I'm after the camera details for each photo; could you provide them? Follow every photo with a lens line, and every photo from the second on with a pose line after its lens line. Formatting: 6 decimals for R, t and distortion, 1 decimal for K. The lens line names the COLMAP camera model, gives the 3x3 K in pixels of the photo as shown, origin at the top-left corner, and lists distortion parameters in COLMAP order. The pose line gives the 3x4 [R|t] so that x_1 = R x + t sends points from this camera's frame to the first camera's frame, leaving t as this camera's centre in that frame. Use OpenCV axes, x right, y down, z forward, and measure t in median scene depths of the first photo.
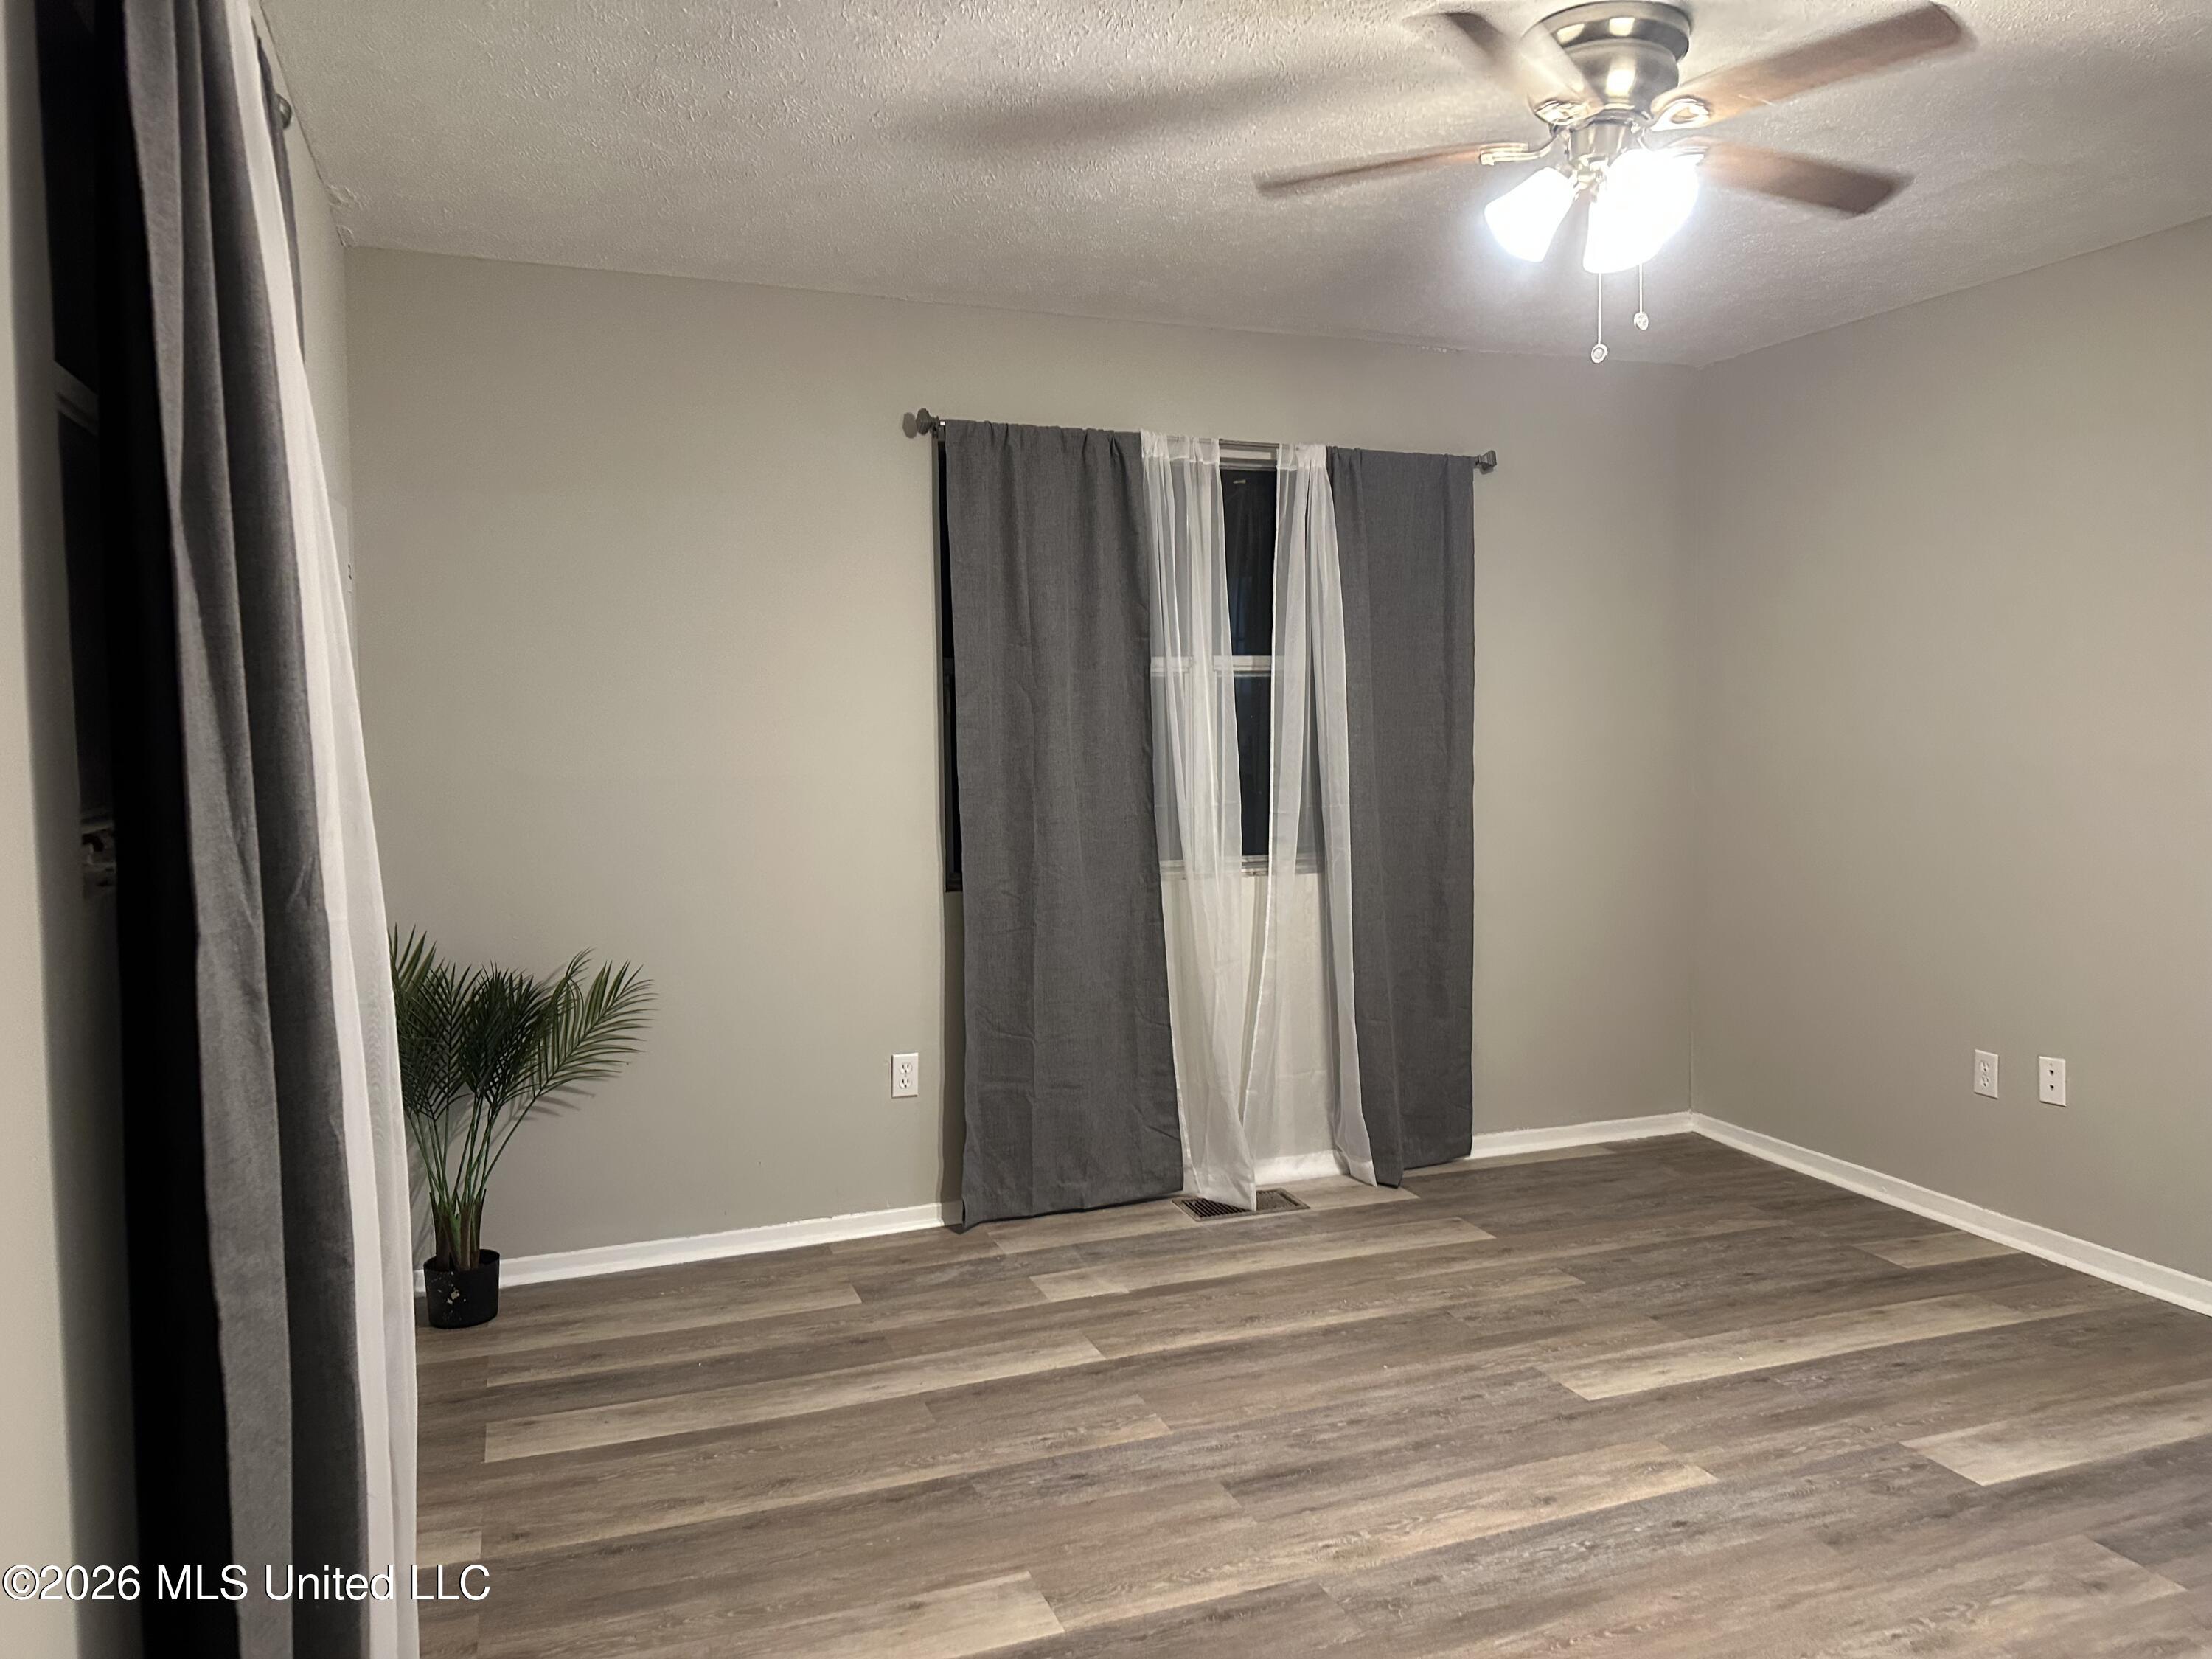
lens RADIAL K [[1611.1, 0, 1055.0], [0, 1611.1, 833.9], [0, 0, 1]] dist [0.047886, -0.066016]
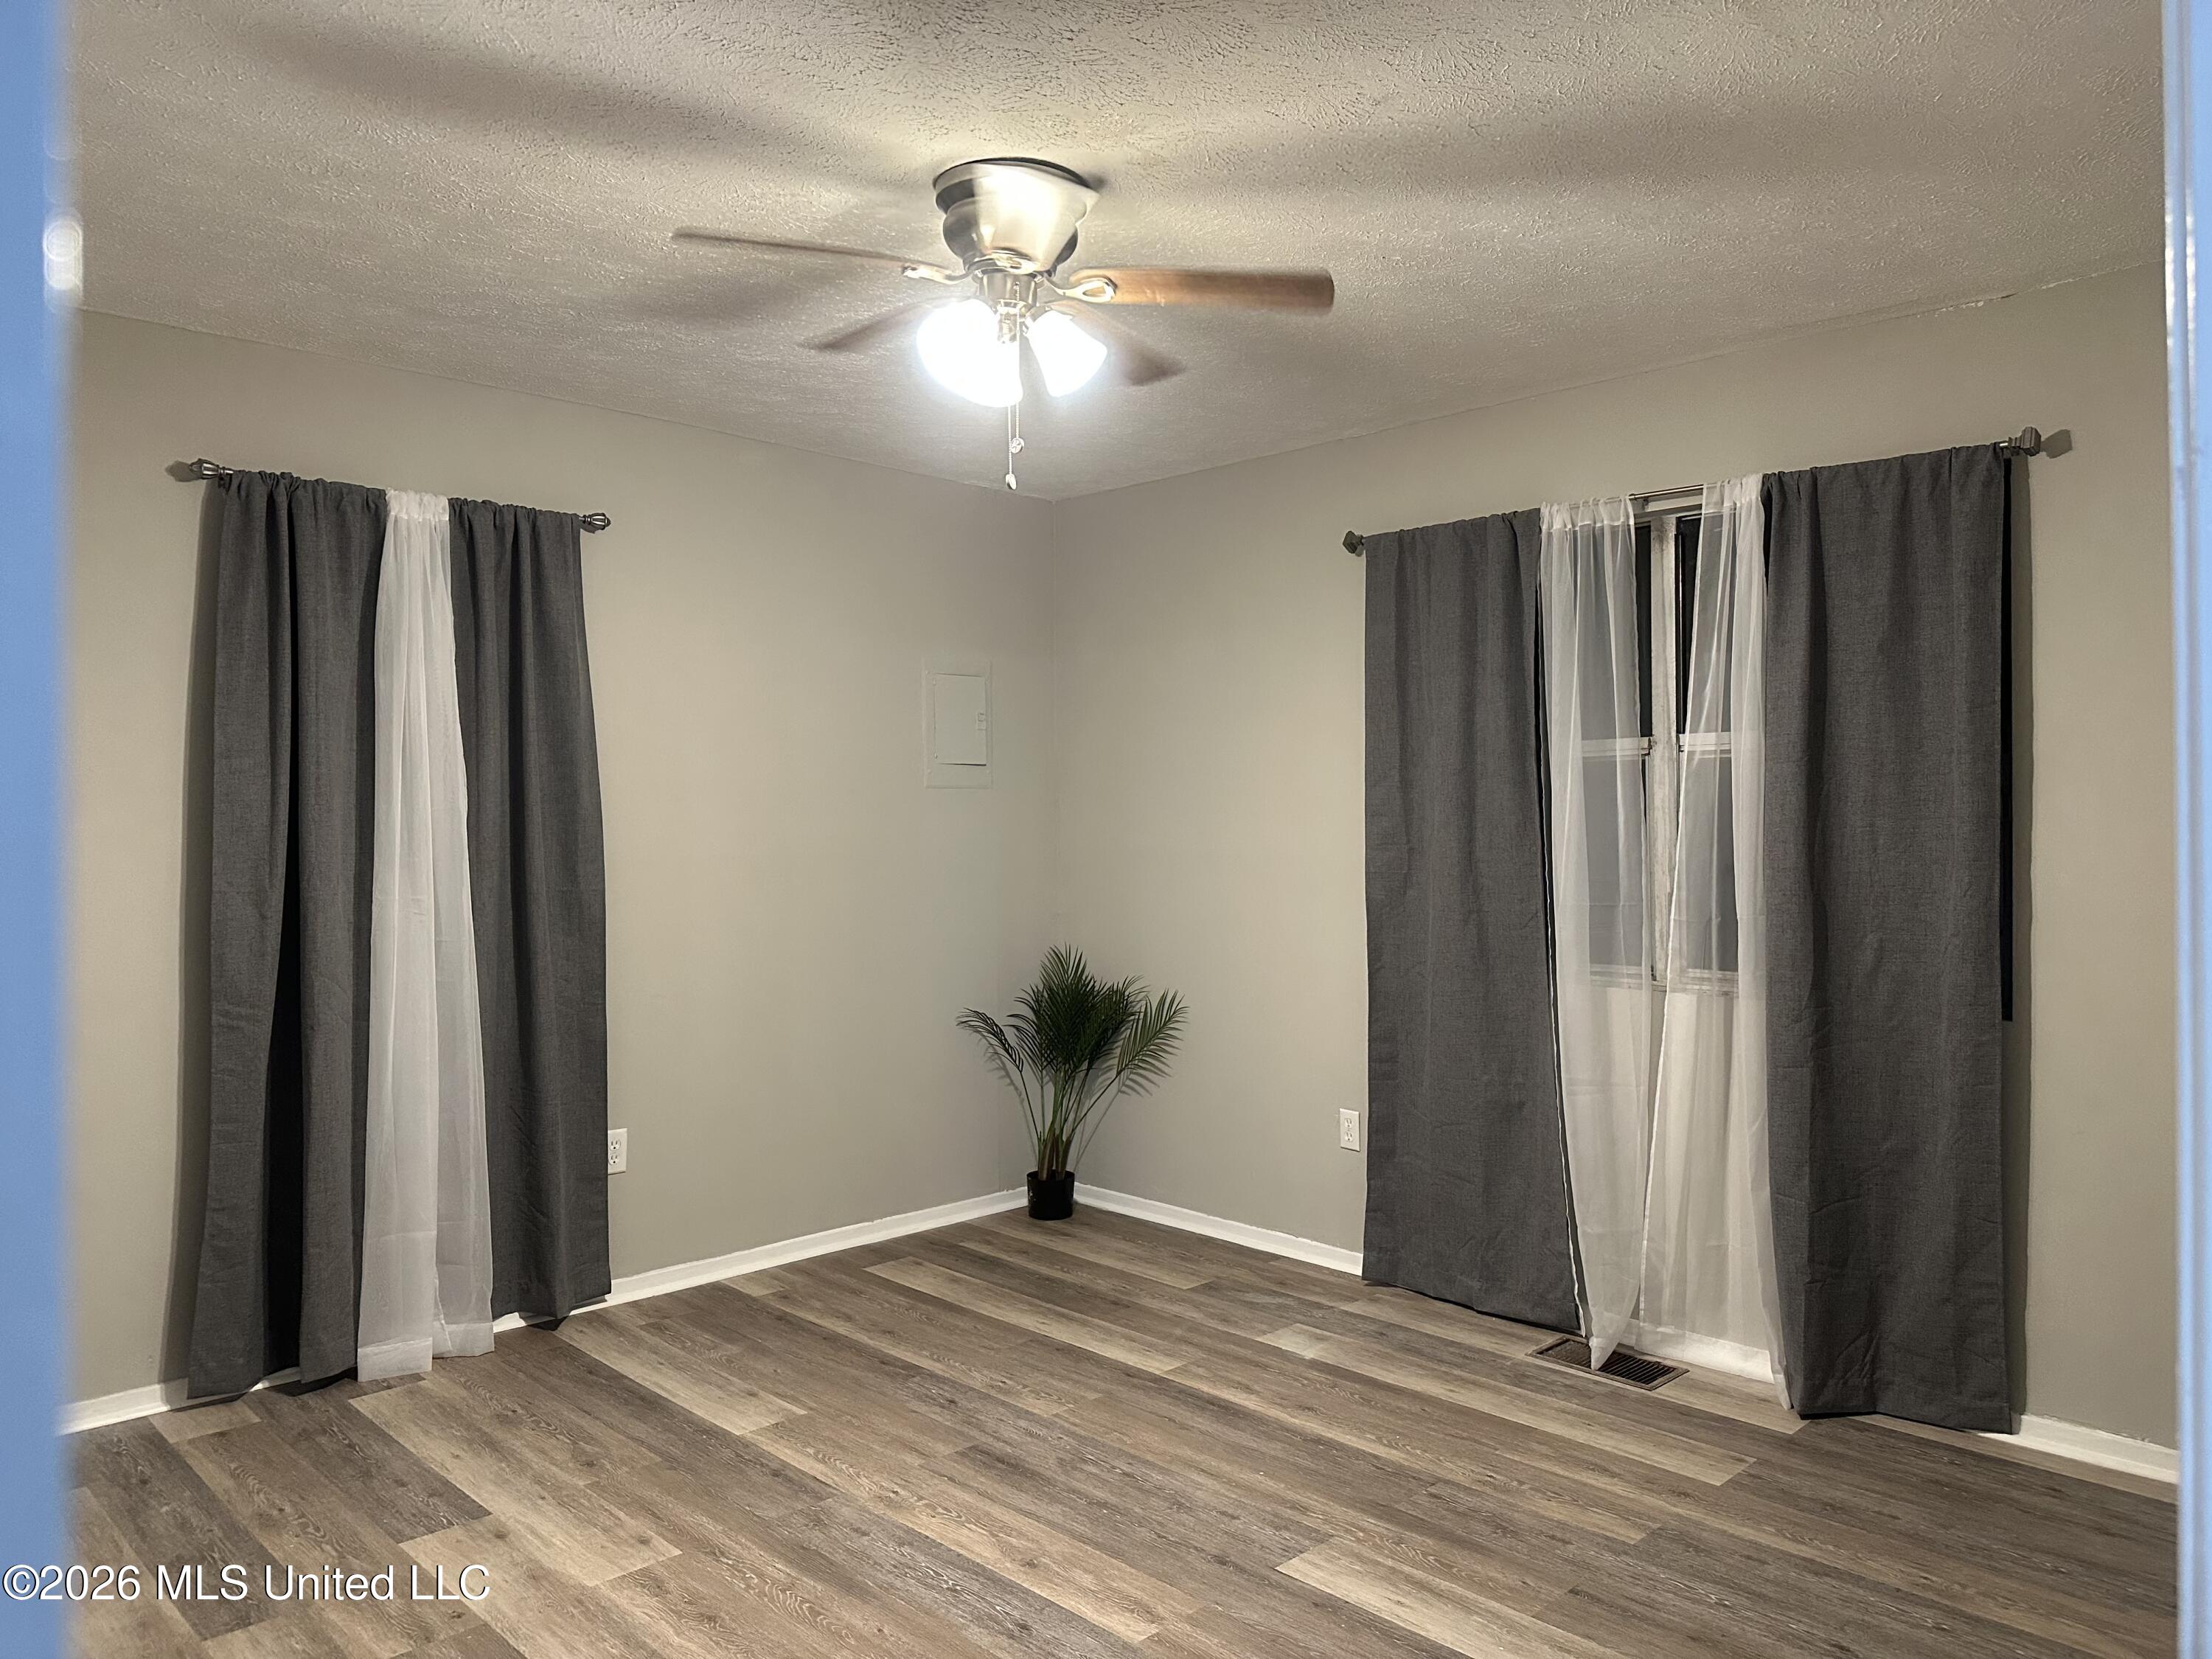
lens RADIAL K [[1611.1, 0, 1133.1], [0, 1611.1, 846.2], [0, 0, 1]] dist [0.047886, -0.066016]
pose [[0.396216, 0.033069, -0.917562, 1.030212], [-0.068909, 0.997604, 0.006198, -0.046149], [0.915568, 0.060773, 0.397545, 0.507332]]
